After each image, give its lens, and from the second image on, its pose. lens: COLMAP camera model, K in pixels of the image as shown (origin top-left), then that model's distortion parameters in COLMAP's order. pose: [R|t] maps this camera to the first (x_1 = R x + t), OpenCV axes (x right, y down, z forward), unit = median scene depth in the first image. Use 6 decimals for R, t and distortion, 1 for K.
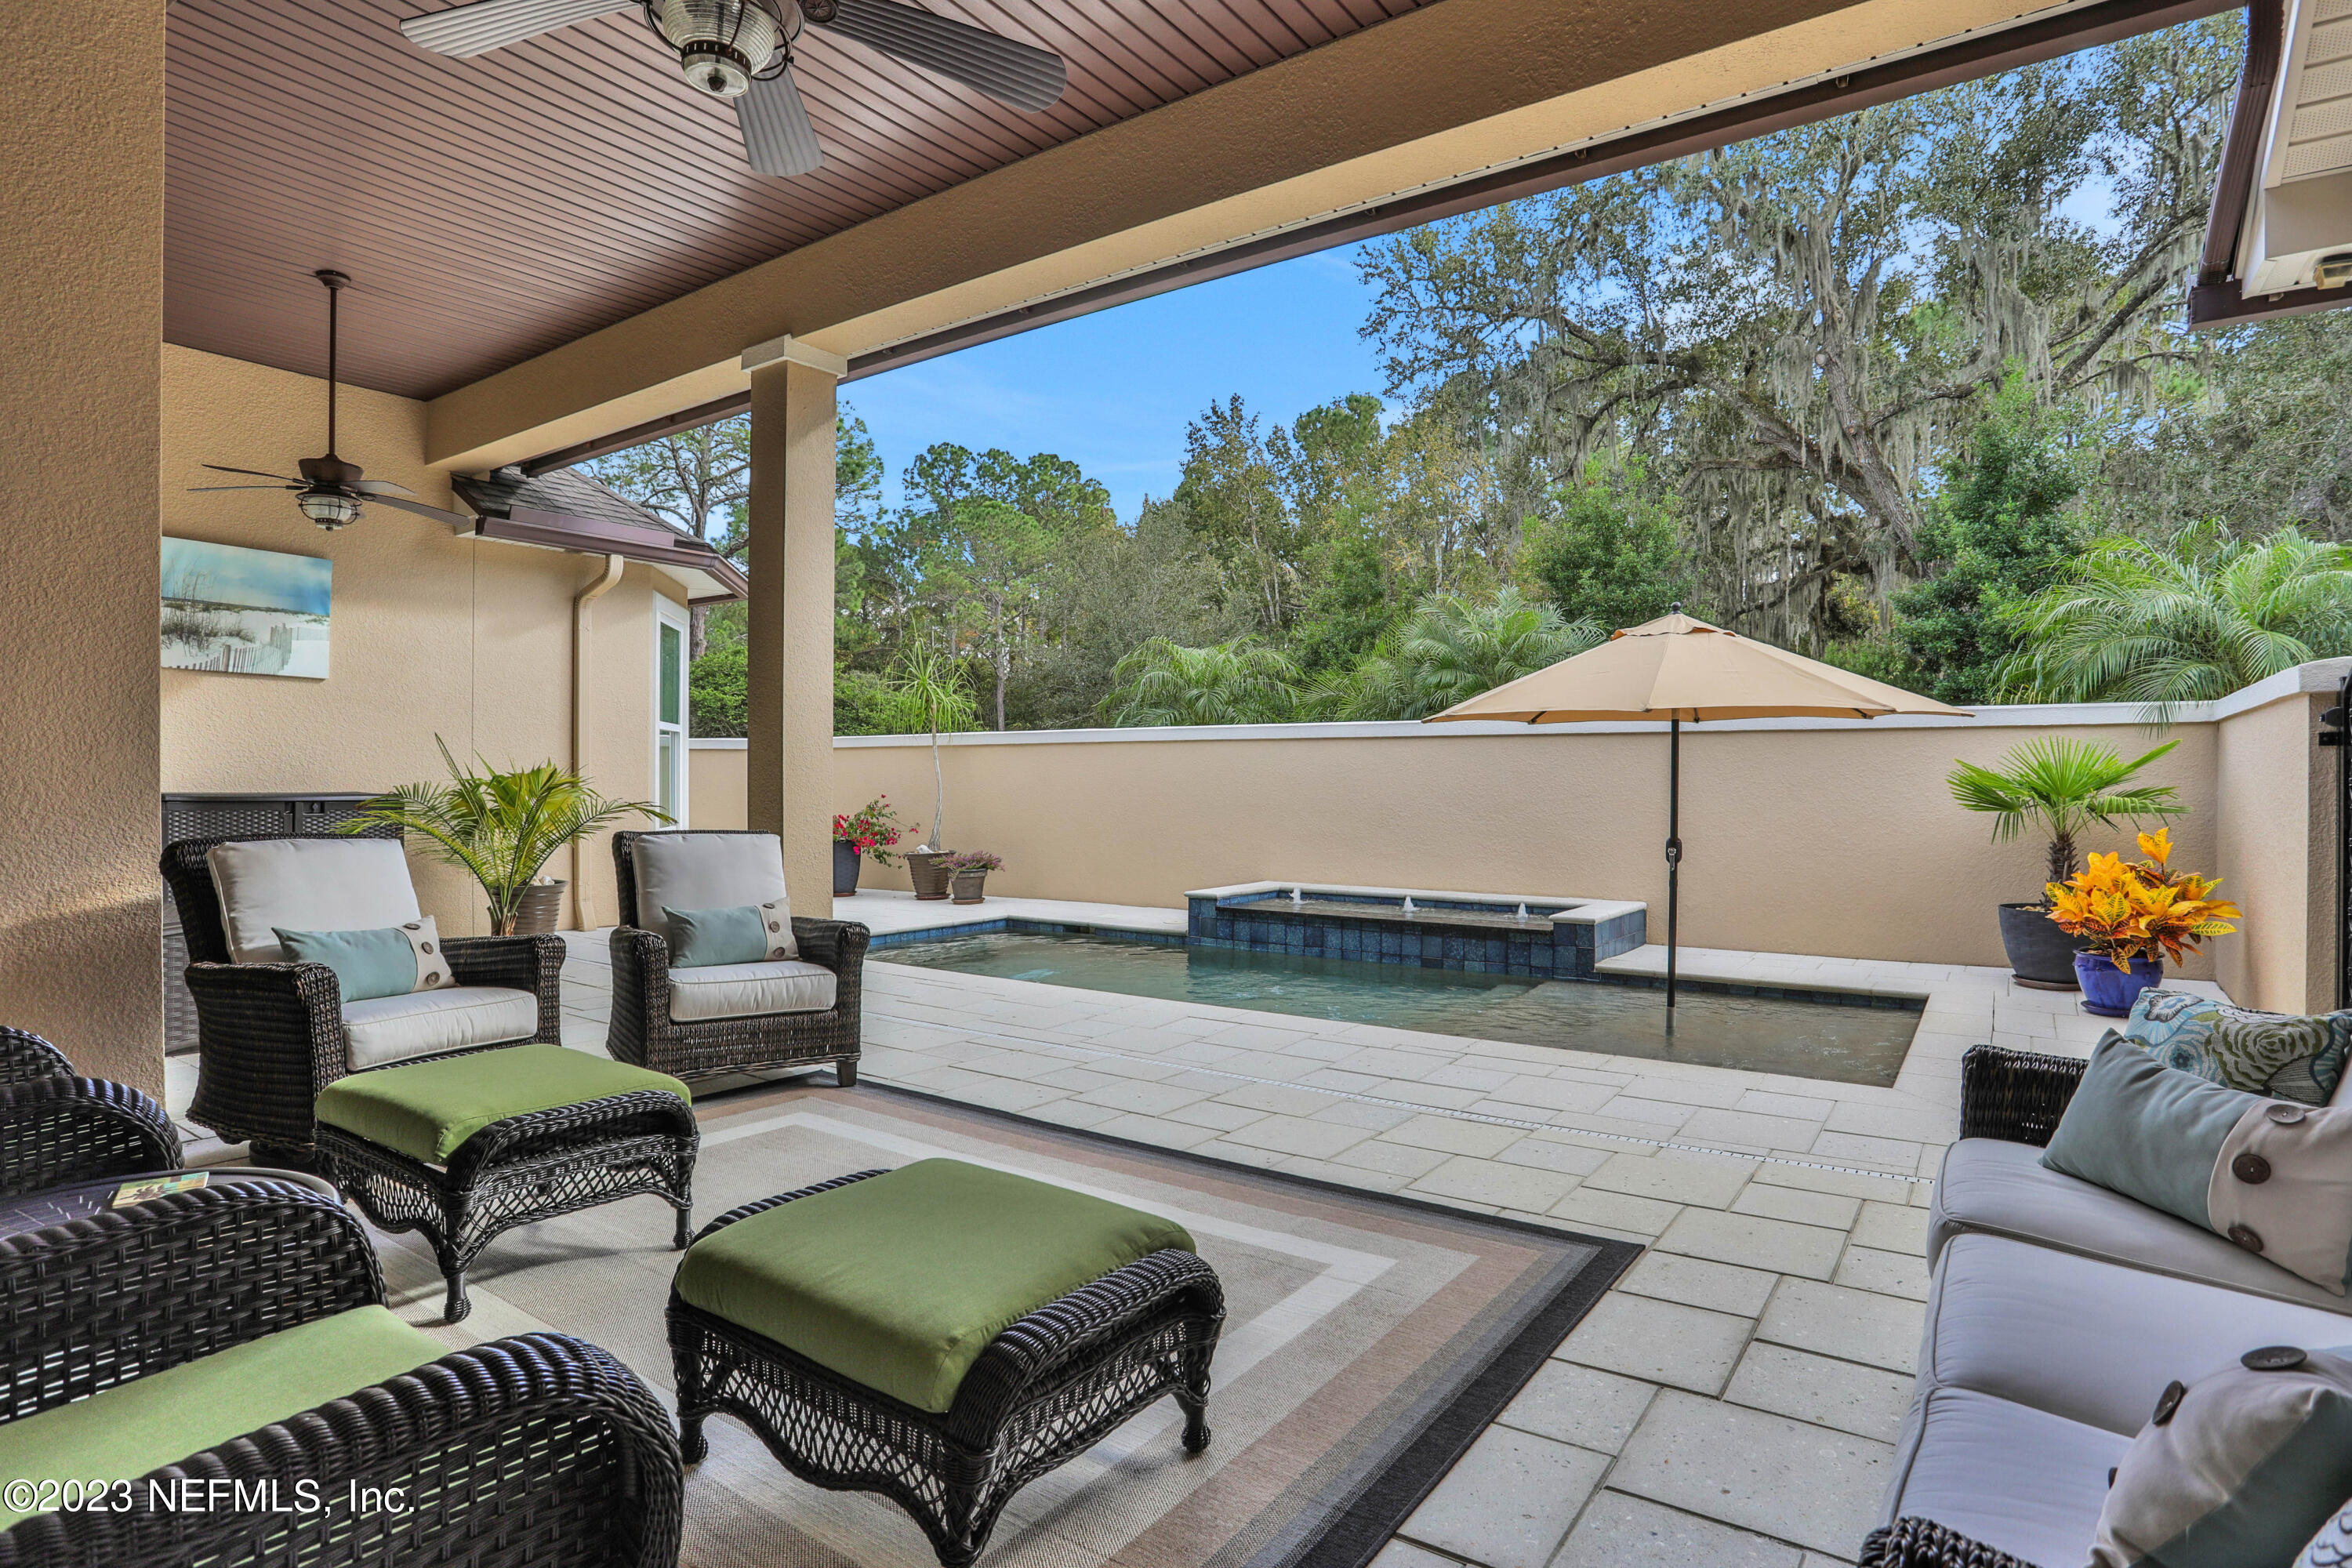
lens RADIAL K [[1230.8, 0, 1175.5], [0, 1230.8, 782.7], [0, 0, 1]] dist [-0.038394, 0.009566]
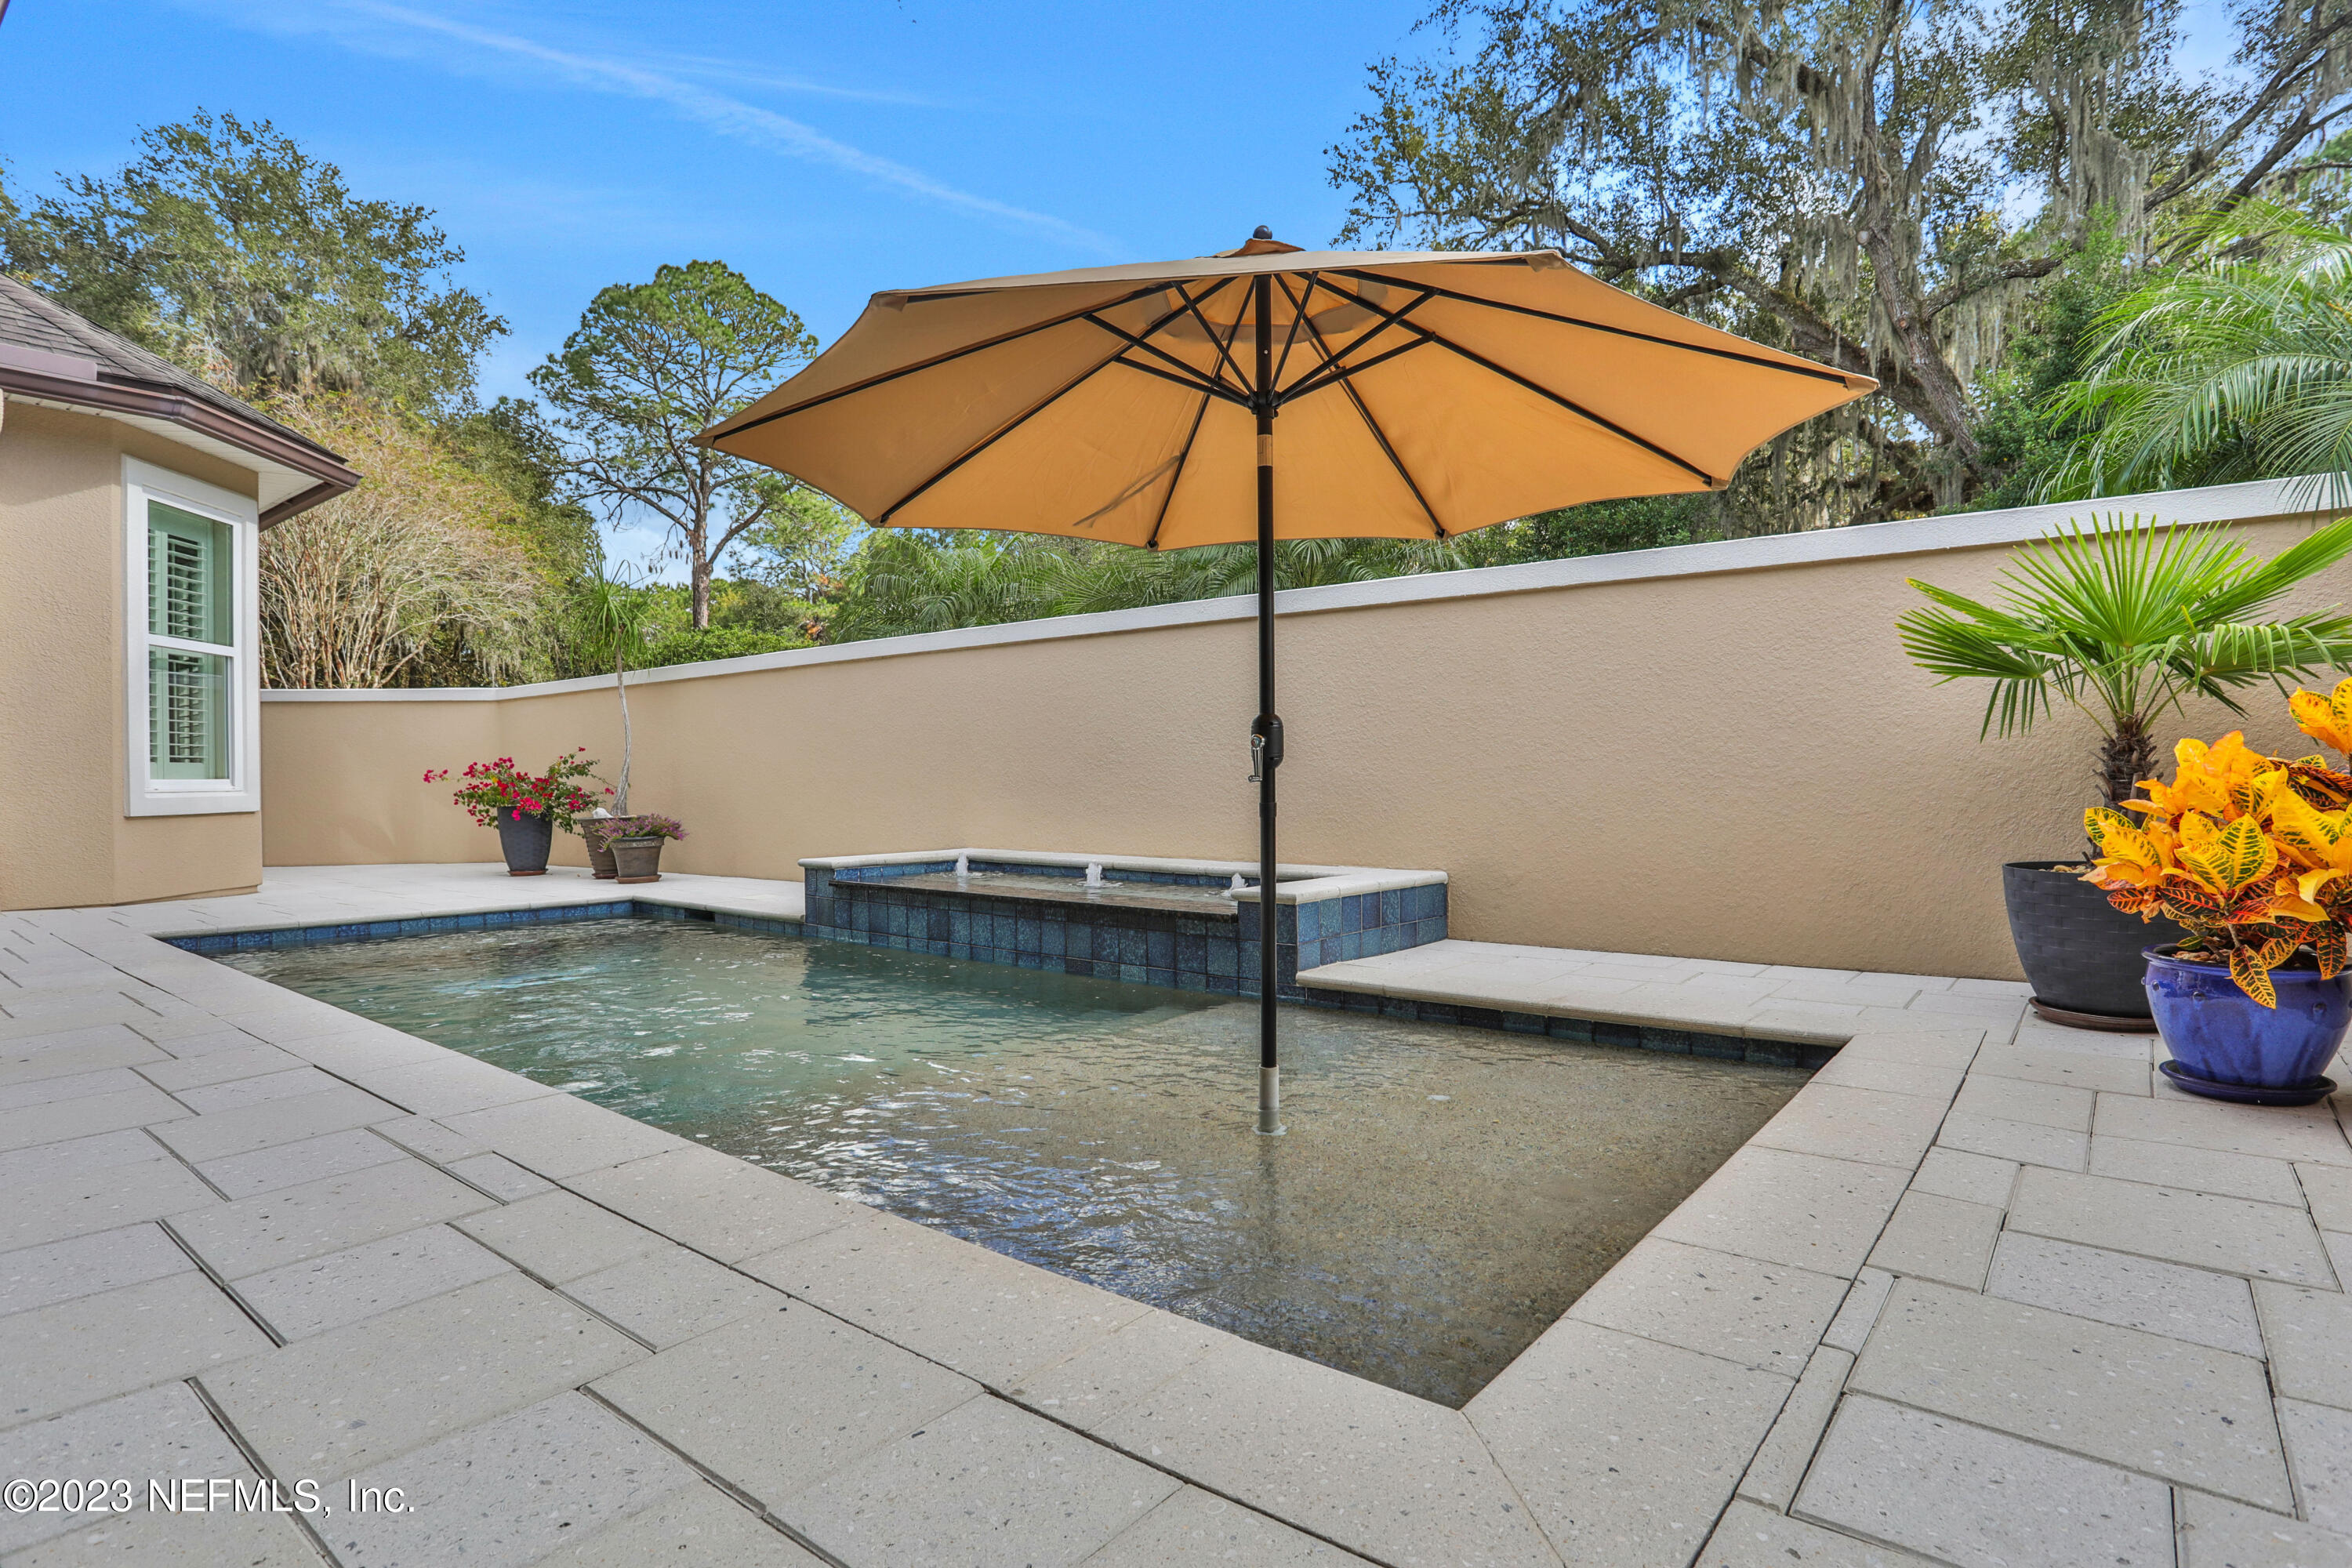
lens RADIAL K [[1230.8, 0, 1166.3], [0, 1230.8, 791.0], [0, 0, 1]] dist [-0.038394, 0.009566]
pose [[0.997779, -0.005913, -0.066352, 0.260827], [0.006552, 0.999934, 0.009423, 0.045815], [0.066292, -0.009837, 0.997752, 0.335185]]
